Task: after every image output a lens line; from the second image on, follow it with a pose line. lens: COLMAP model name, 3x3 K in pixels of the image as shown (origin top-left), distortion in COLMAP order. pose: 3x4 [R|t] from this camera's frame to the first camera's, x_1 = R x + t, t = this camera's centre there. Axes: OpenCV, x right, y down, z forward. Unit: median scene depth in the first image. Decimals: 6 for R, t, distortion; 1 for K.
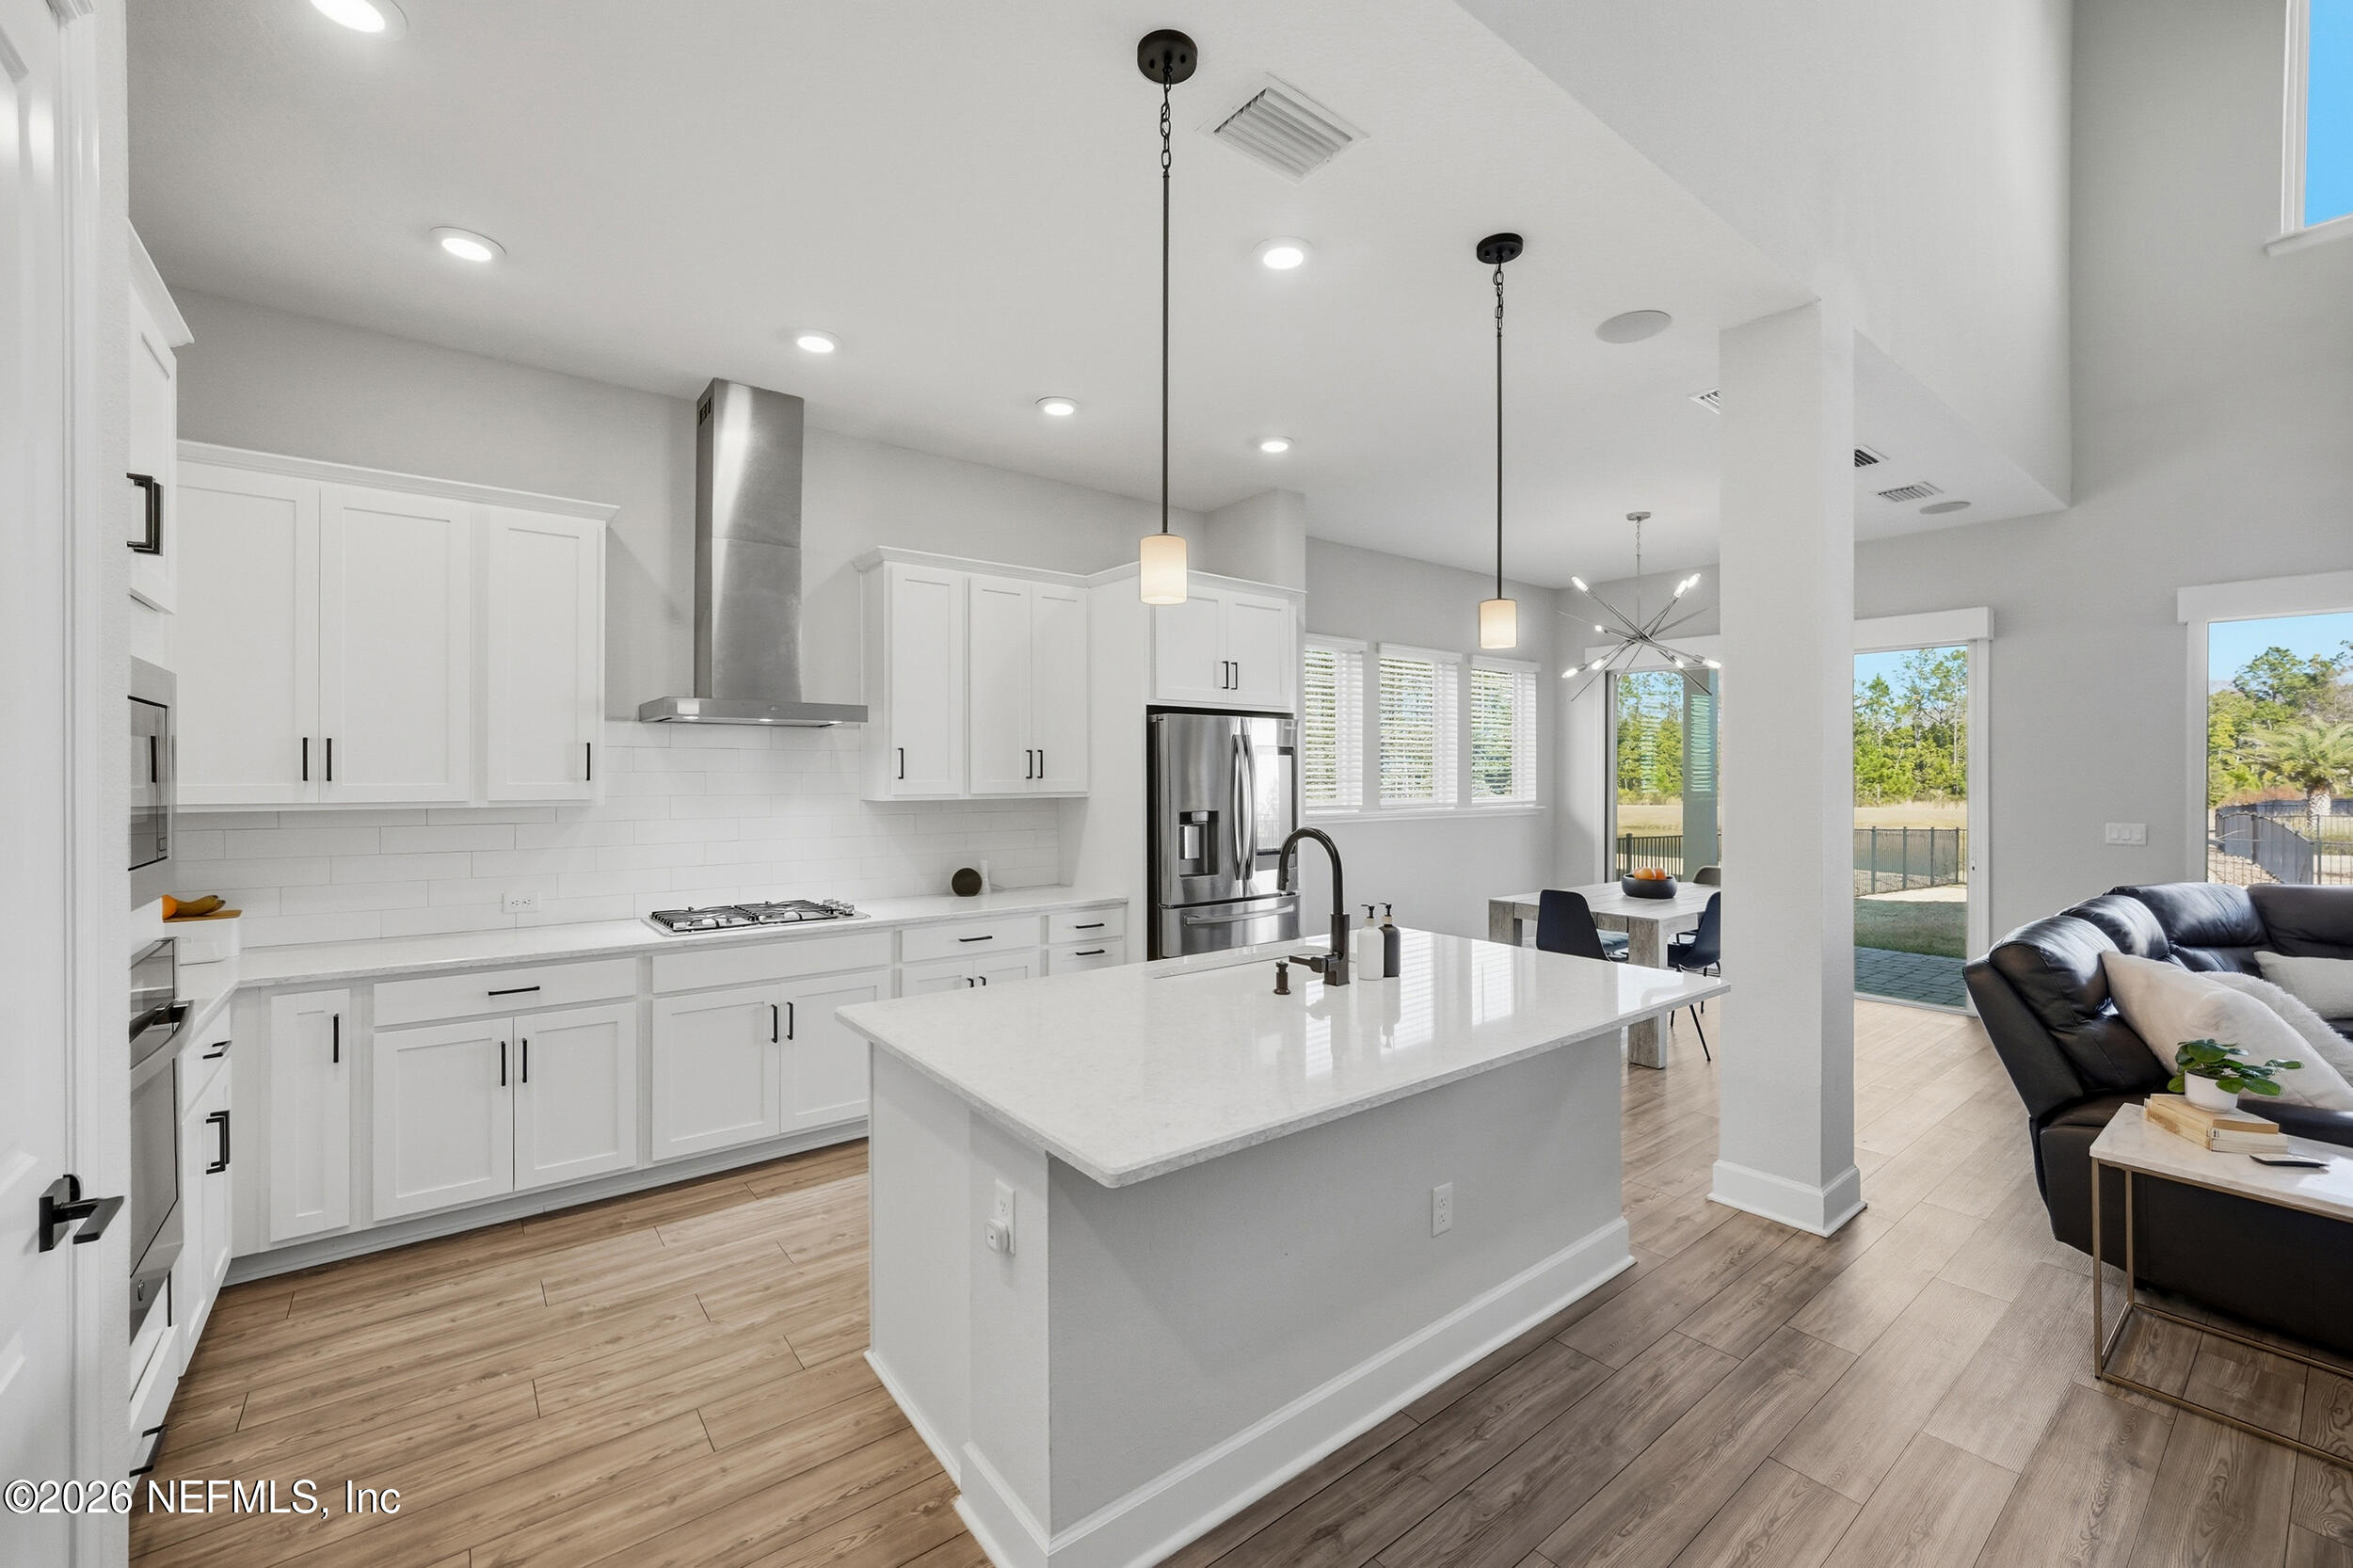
lens RADIAL K [[965.5, 0, 1184.1], [0, 965.5, 773.2], [0, 0, 1]] dist [-0.007187, 0.000248]
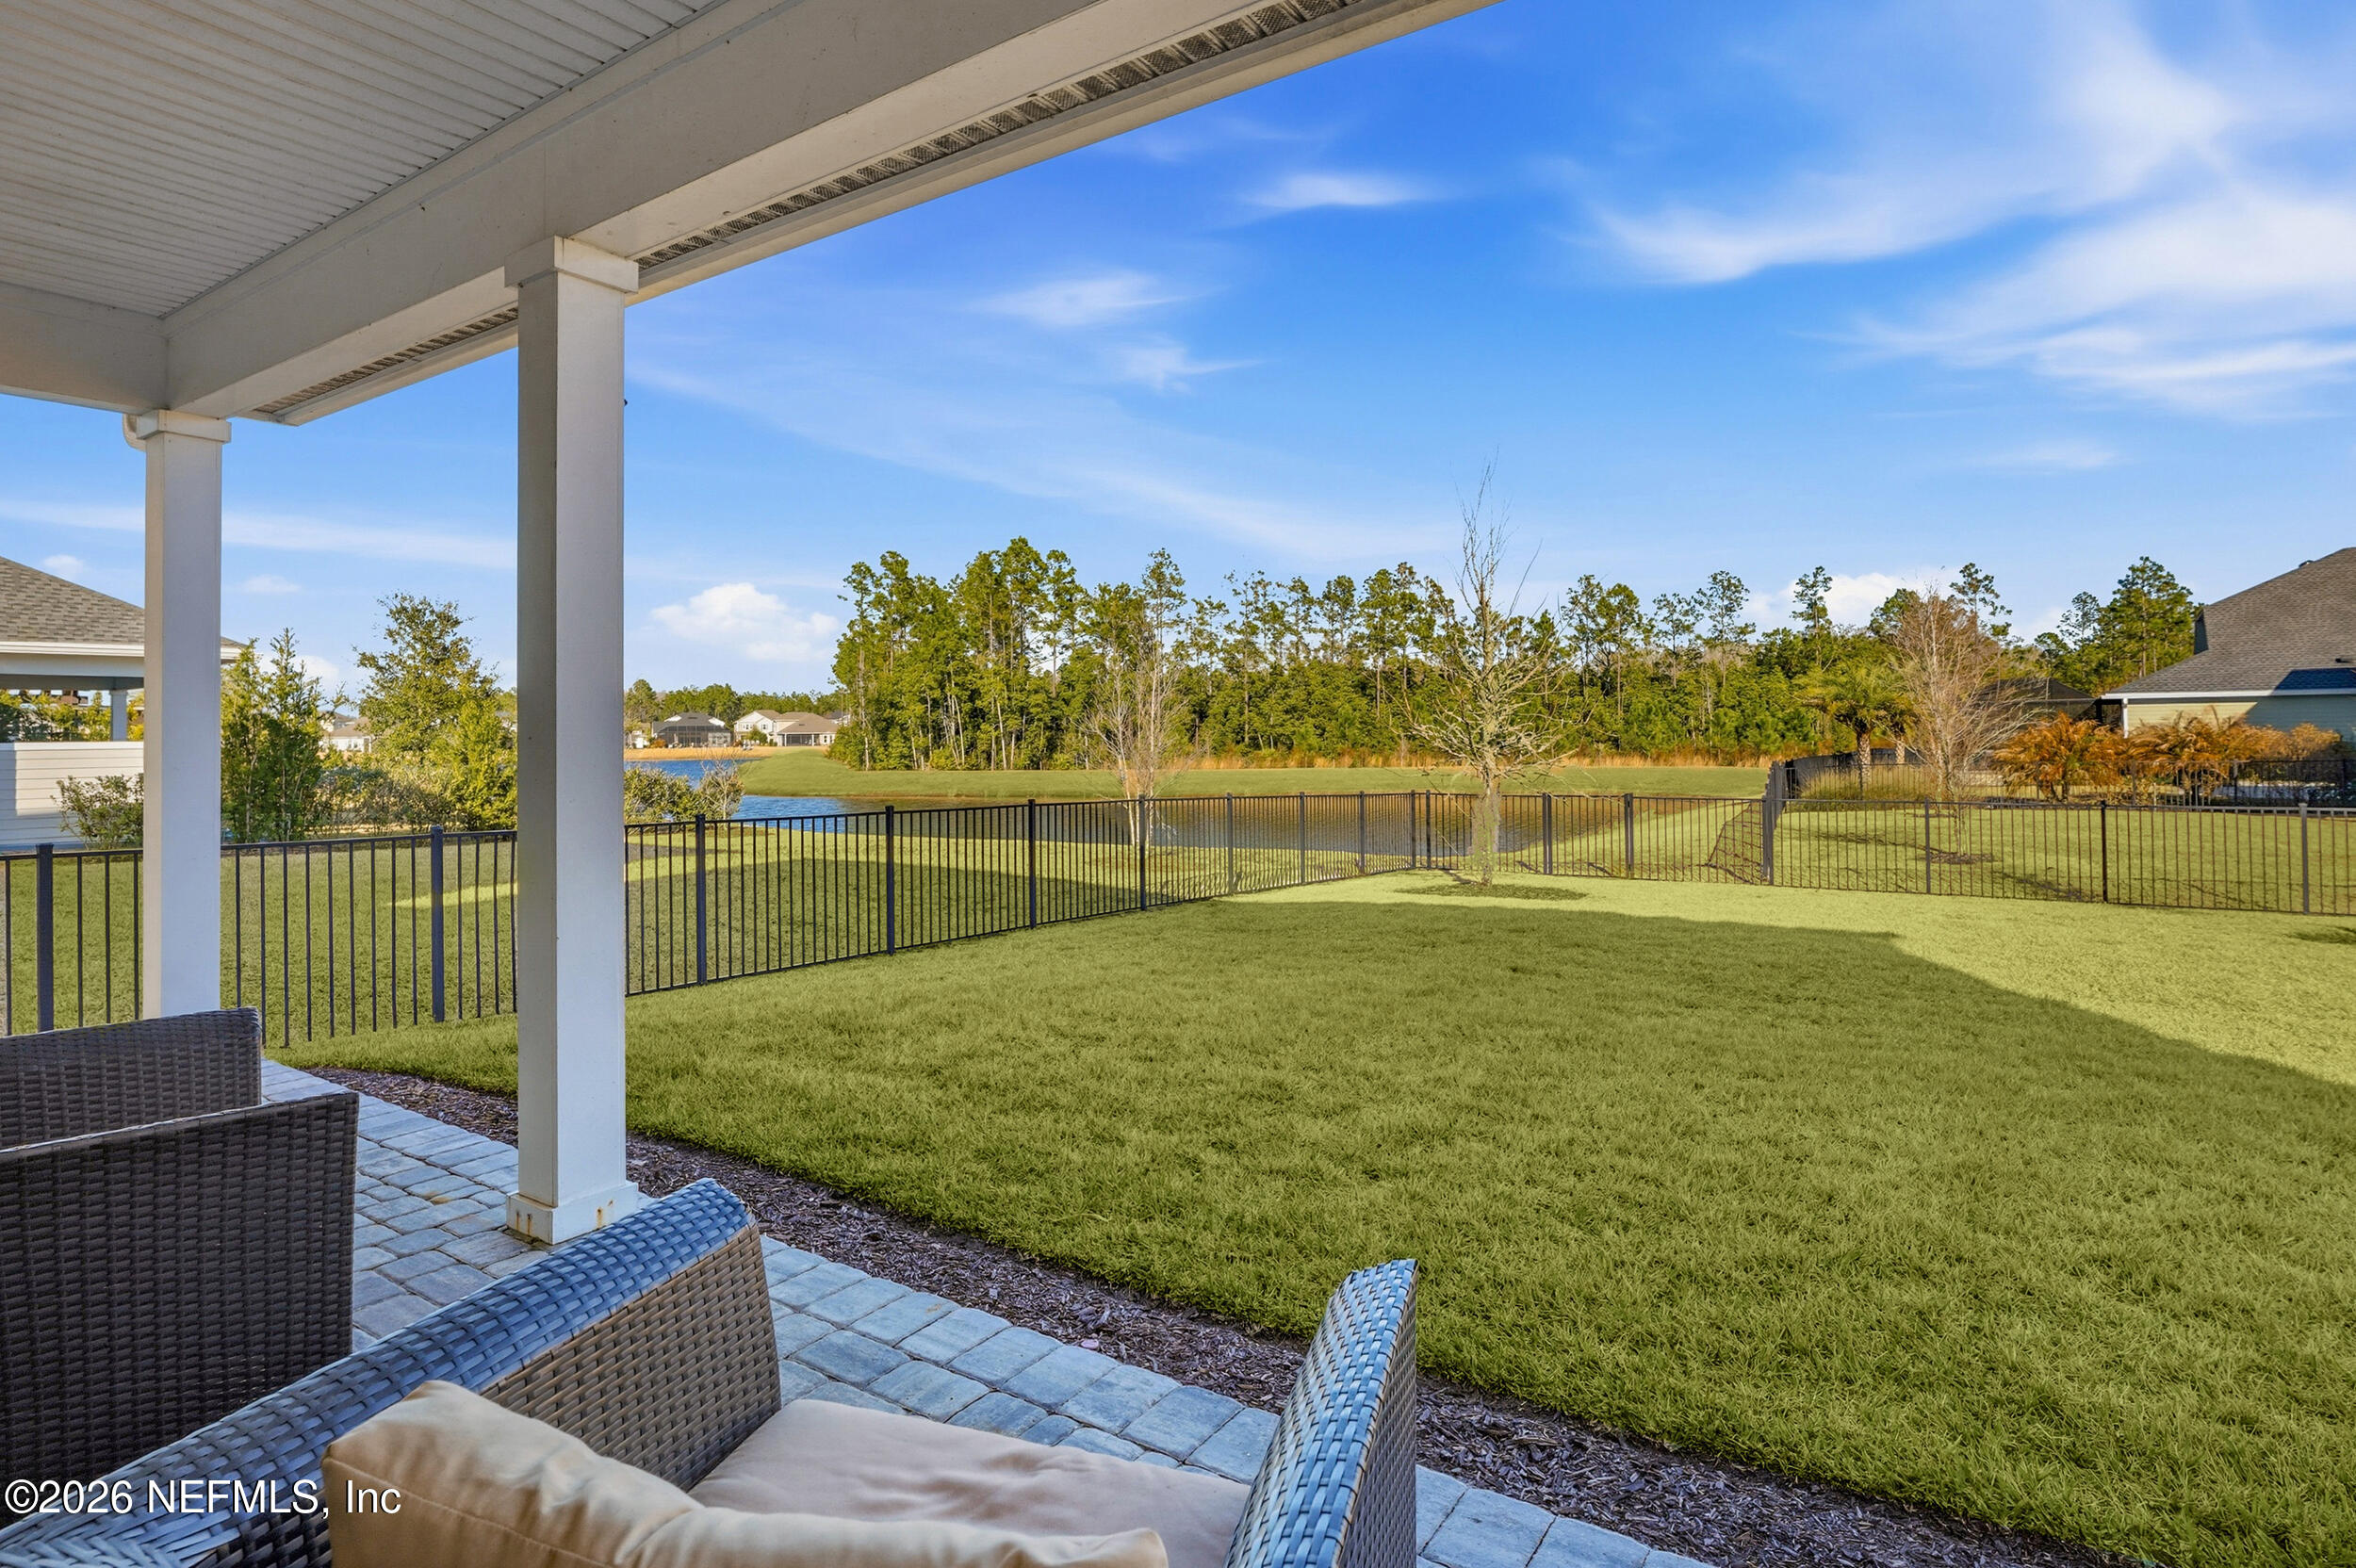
lens RADIAL K [[1238.3, 0, 1202.5], [0, 1238.3, 711.4], [0, 0, 1]] dist [-0.005917, -0.001104]
pose [[0.952964, -0.005743, 0.303030, 1.489807], [0.011469, 0.999788, -0.017118, 0.048997], [-0.302868, 0.019788, 0.952827, 0.562991]]
